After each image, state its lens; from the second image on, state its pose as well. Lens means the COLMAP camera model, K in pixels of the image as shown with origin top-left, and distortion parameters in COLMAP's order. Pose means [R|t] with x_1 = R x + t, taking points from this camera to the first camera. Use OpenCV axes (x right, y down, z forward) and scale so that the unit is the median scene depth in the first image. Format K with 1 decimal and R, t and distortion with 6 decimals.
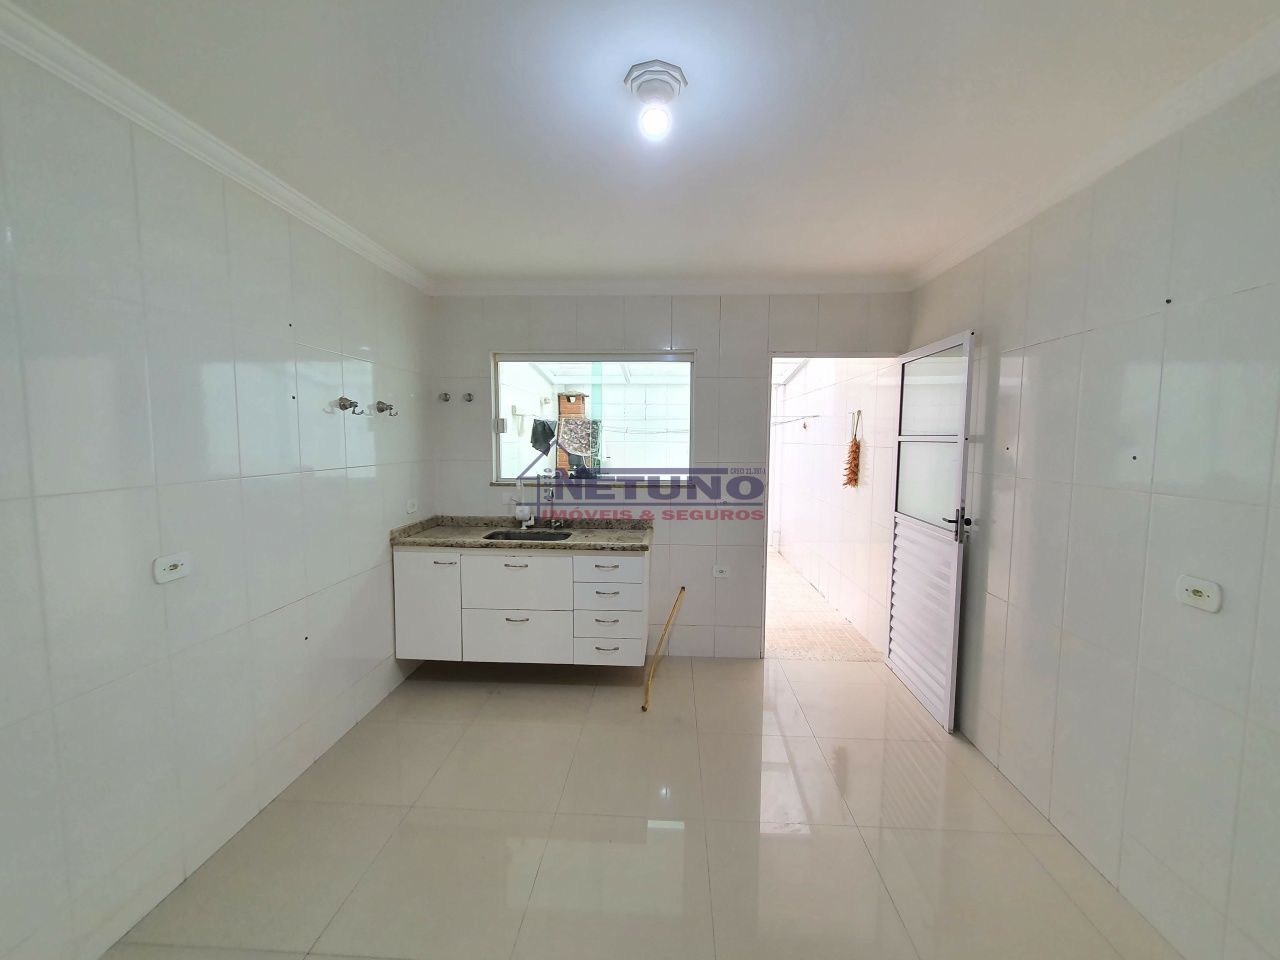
lens RADIAL K [[505.9, 0, 640.0], [0, 505.9, 480.0], [0, 0, 1]] dist [-0.001825, -0.000185]
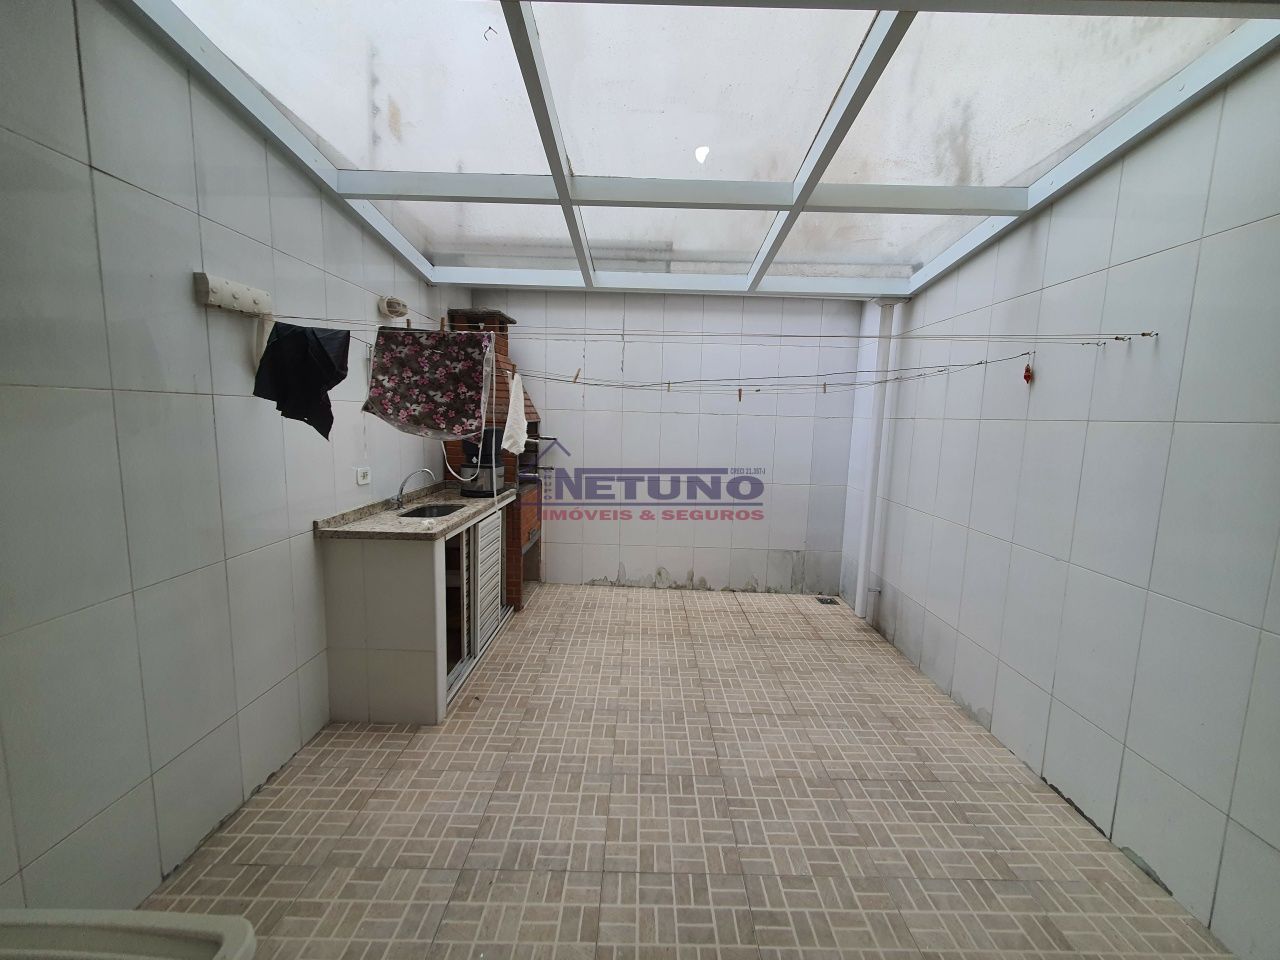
lens RADIAL K [[505.9, 0, 640.0], [0, 505.9, 480.0], [0, 0, 1]] dist [-0.001825, -0.000185]
pose [[0.999379, 0.018062, 0.030265, 0.014099], [-0.019270, 0.999010, 0.040089, -0.034112], [-0.029511, -0.040647, 0.998738, 0.614082]]
